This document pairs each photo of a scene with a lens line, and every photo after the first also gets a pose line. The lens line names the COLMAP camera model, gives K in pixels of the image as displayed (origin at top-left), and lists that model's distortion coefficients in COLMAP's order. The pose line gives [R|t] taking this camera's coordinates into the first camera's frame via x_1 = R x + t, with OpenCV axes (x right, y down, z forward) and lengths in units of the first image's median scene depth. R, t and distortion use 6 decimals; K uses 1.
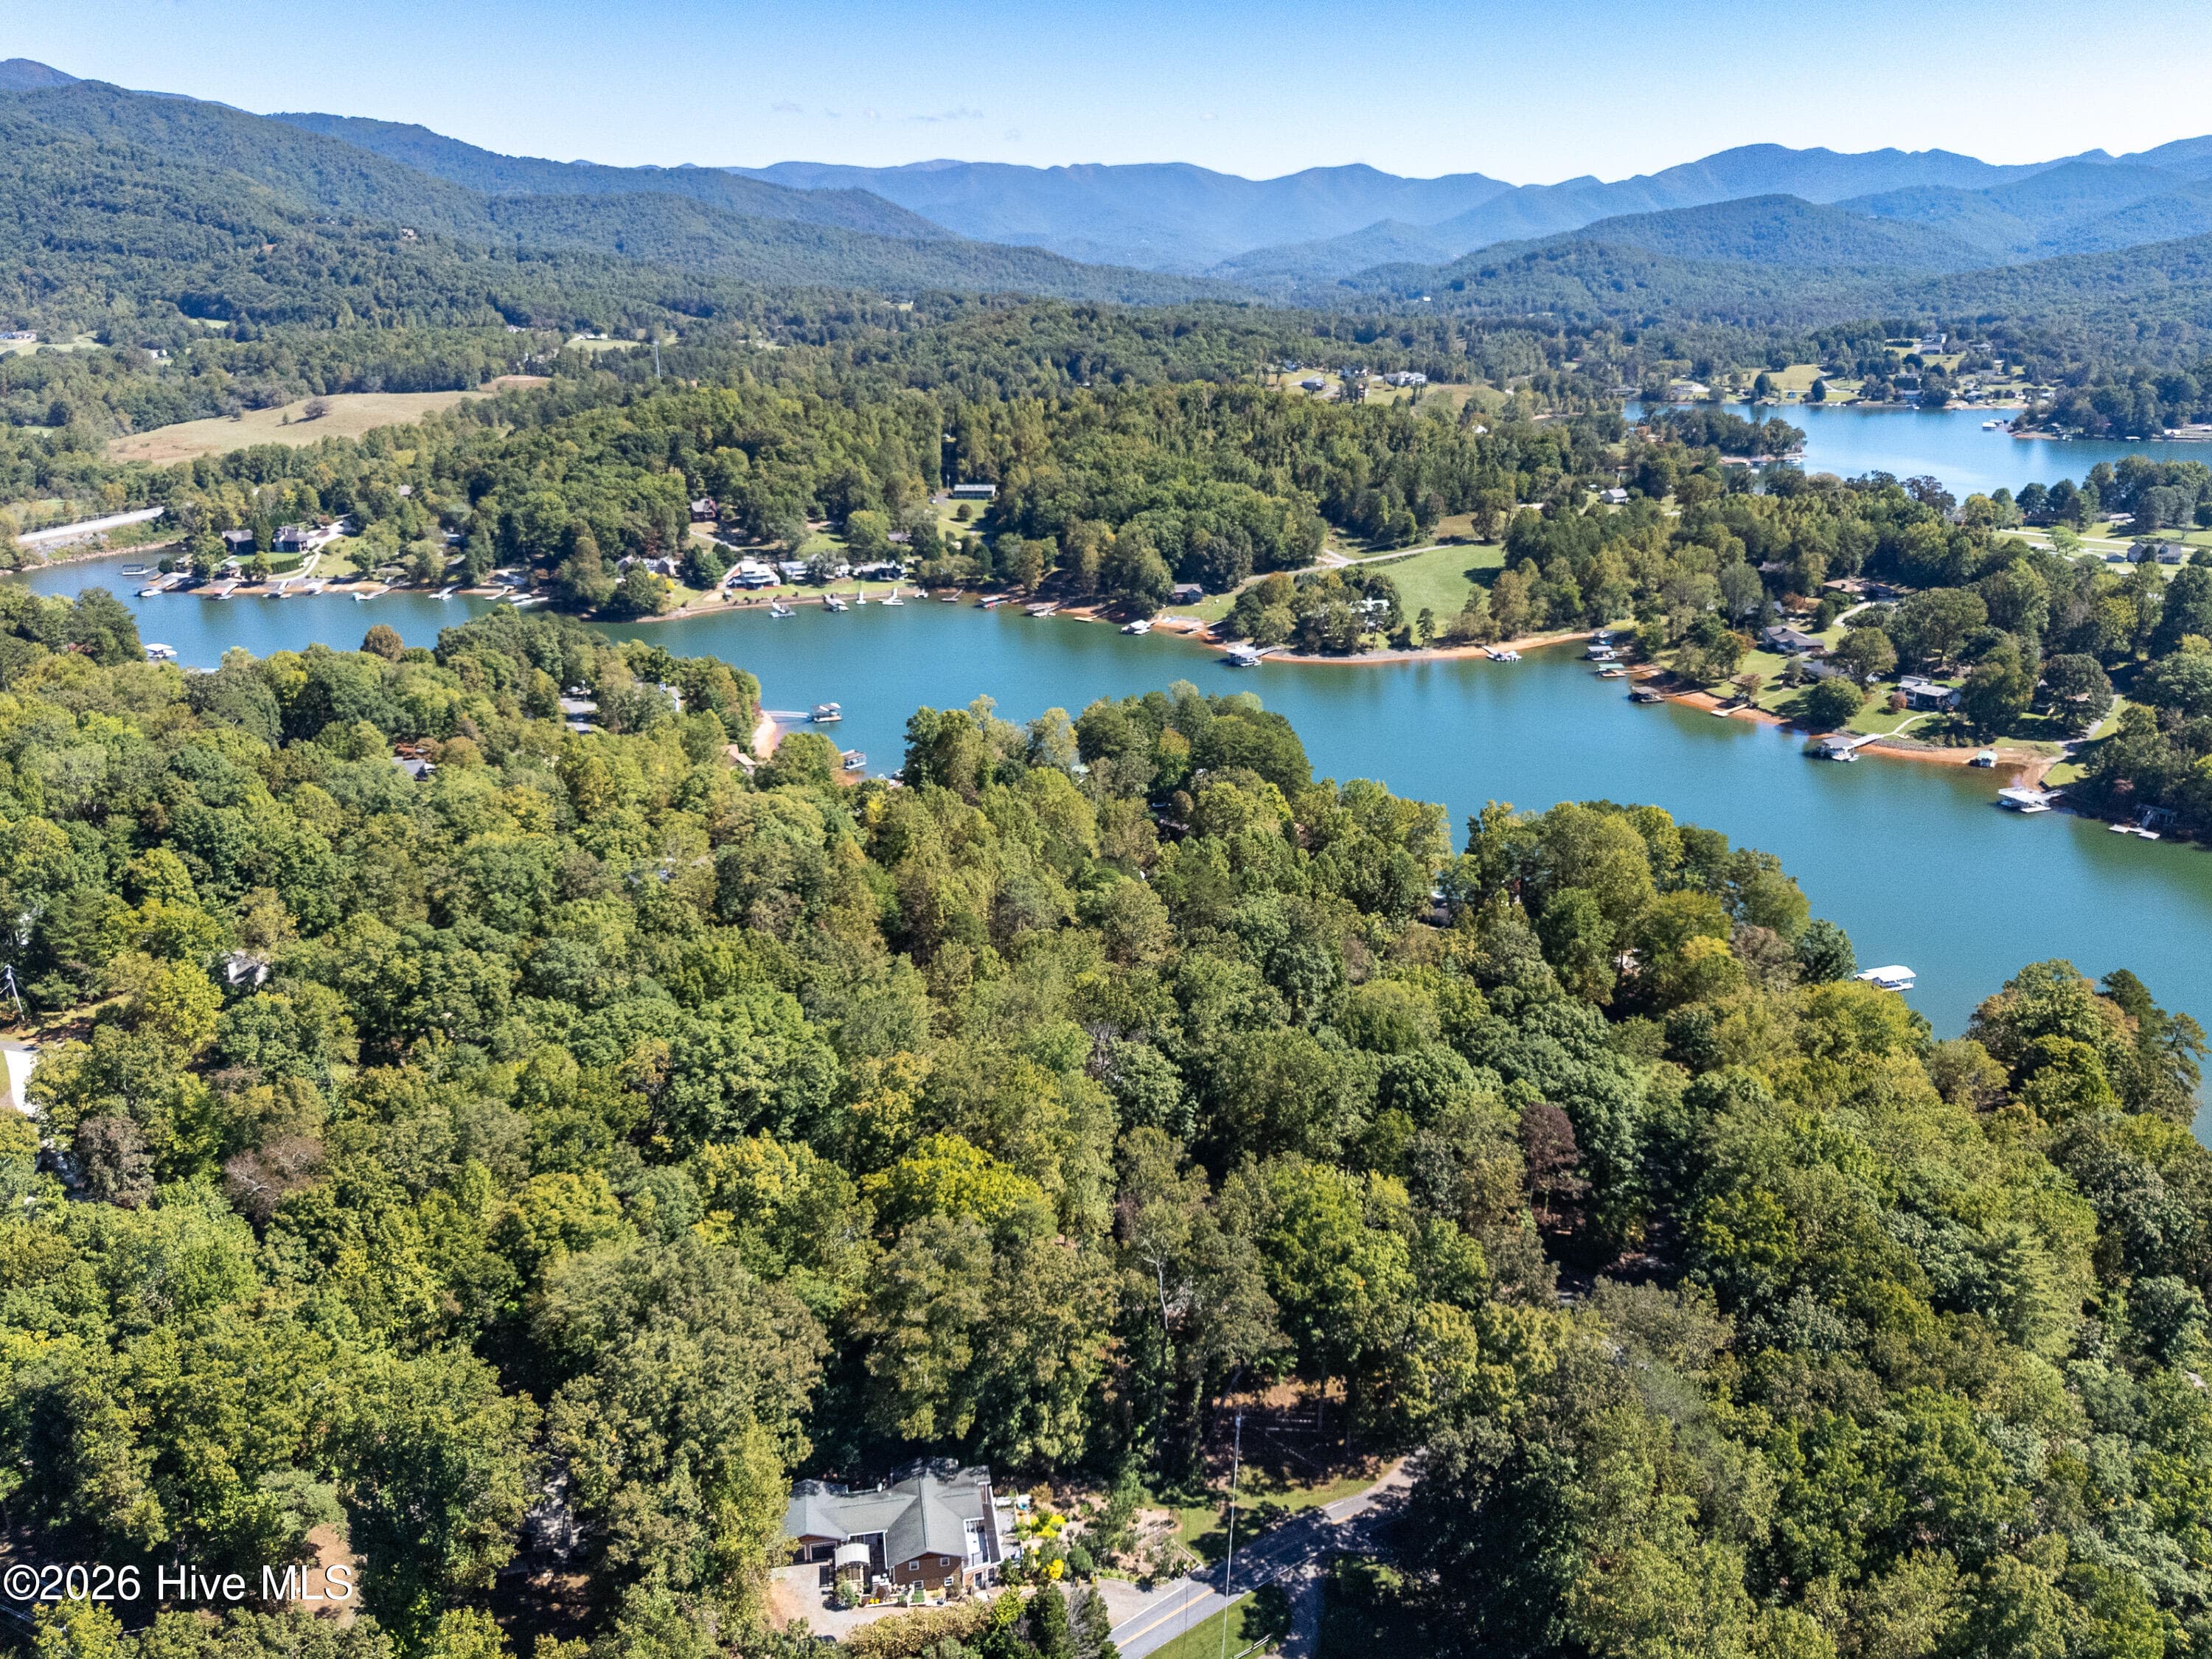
lens RADIAL K [[1607.4, 0, 1106.8], [0, 1607.4, 839.1], [0, 0, 1]] dist [0.051022, -0.051374]
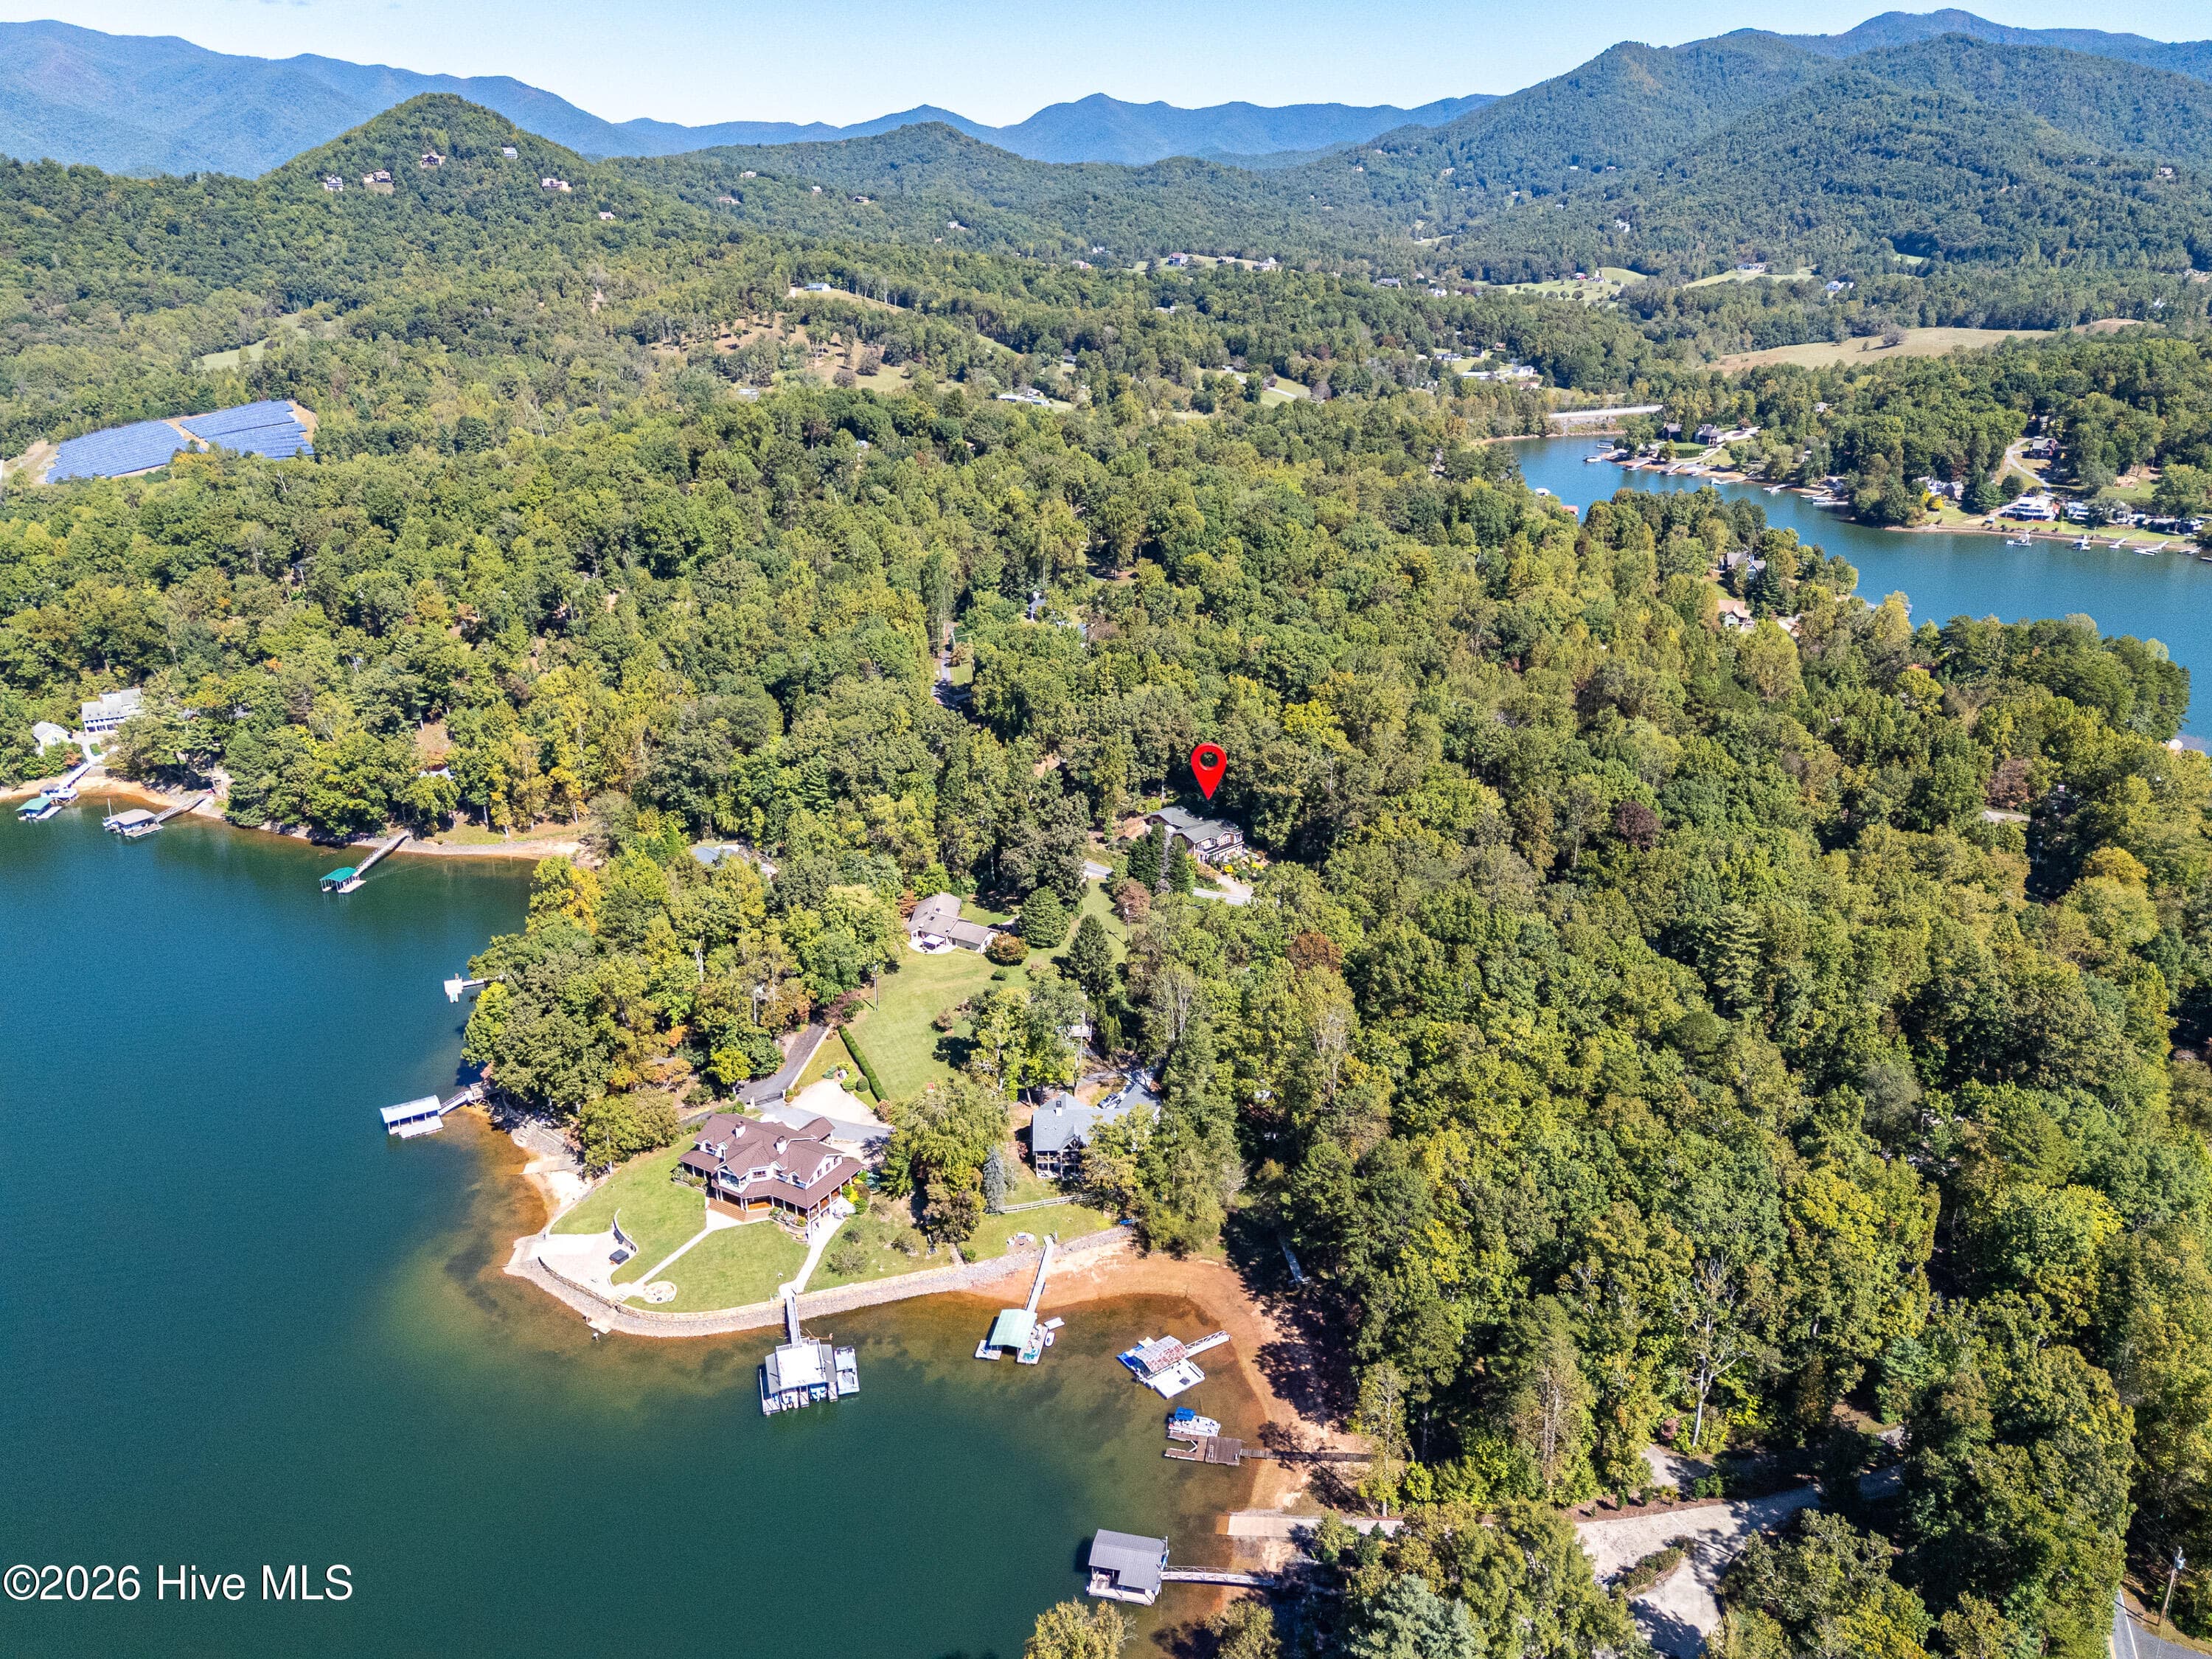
lens RADIAL K [[1607.4, 0, 1106.8], [0, 1607.4, 839.1], [0, 0, 1]] dist [0.051022, -0.051374]
pose [[0.528016, 0.308901, -0.791062, 0.366736], [-0.280155, 0.942713, 0.181122, 0.017938], [0.801693, 0.125985, 0.584308, -0.086961]]
